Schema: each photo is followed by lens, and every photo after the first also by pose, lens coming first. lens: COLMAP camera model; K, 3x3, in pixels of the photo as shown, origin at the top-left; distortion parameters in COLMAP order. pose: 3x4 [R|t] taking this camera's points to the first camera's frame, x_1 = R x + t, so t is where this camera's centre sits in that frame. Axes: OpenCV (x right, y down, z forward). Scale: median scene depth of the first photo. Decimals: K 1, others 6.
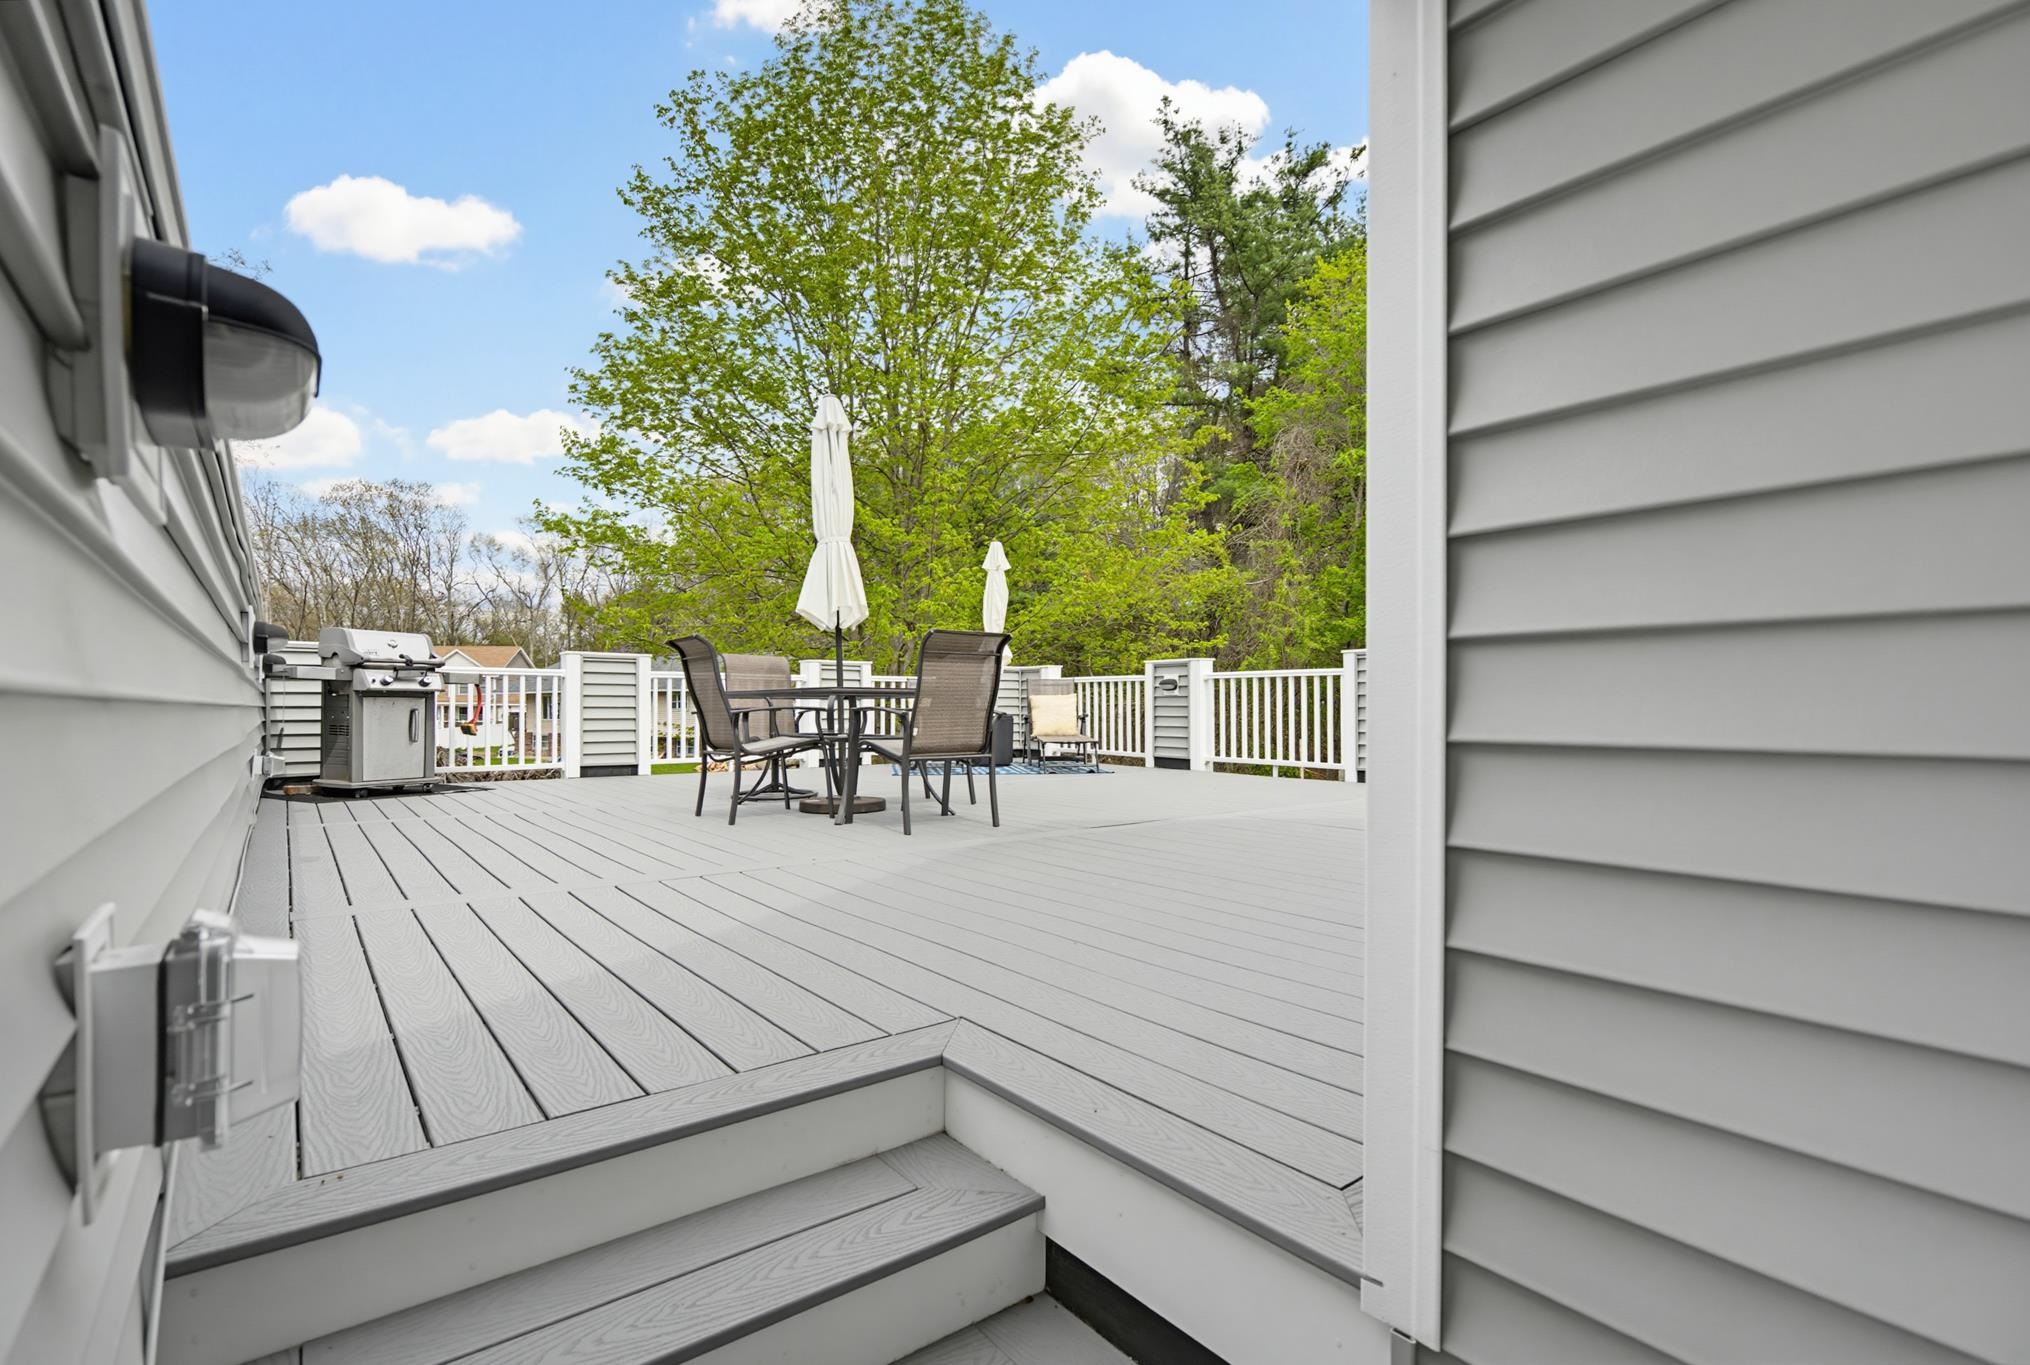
lens RADIAL K [[925.8, 0, 1006.6], [0, 925.8, 693.8], [0, 0, 1]] dist [0.001757, 0.000014]
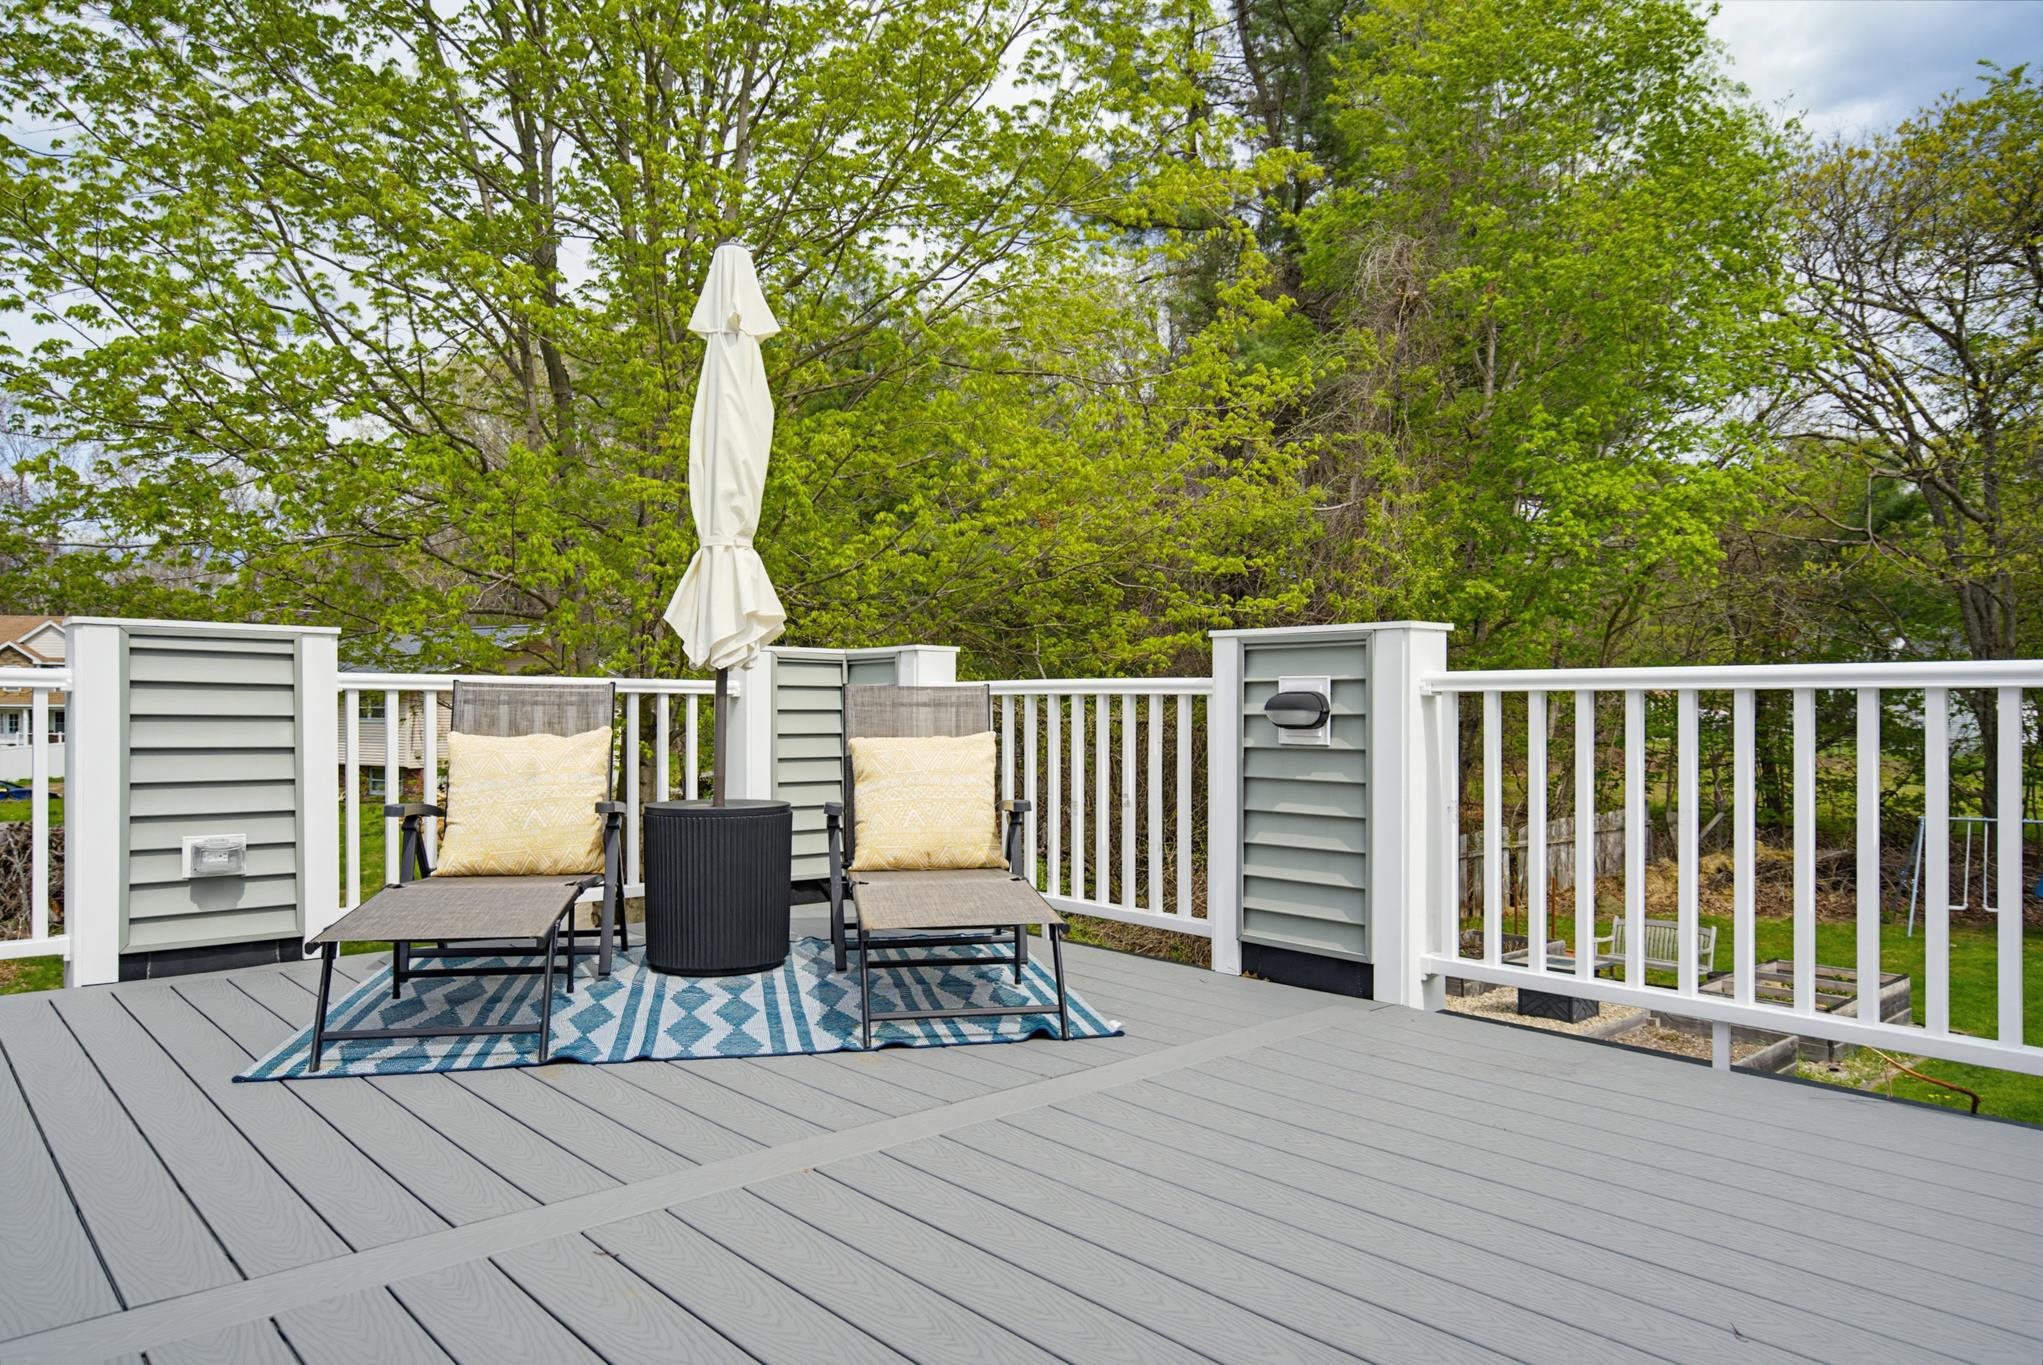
lens RADIAL K [[1292.9, 0, 1024.2], [0, 1292.9, 689.8], [0, 0, 1]] dist [-0.003682, -0.000234]
pose [[0.996842, 0.003740, 0.079322, 0.050255], [-0.003584, 0.999991, -0.002111, -0.014755], [-0.079329, 0.001820, 0.996847, 0.555094]]
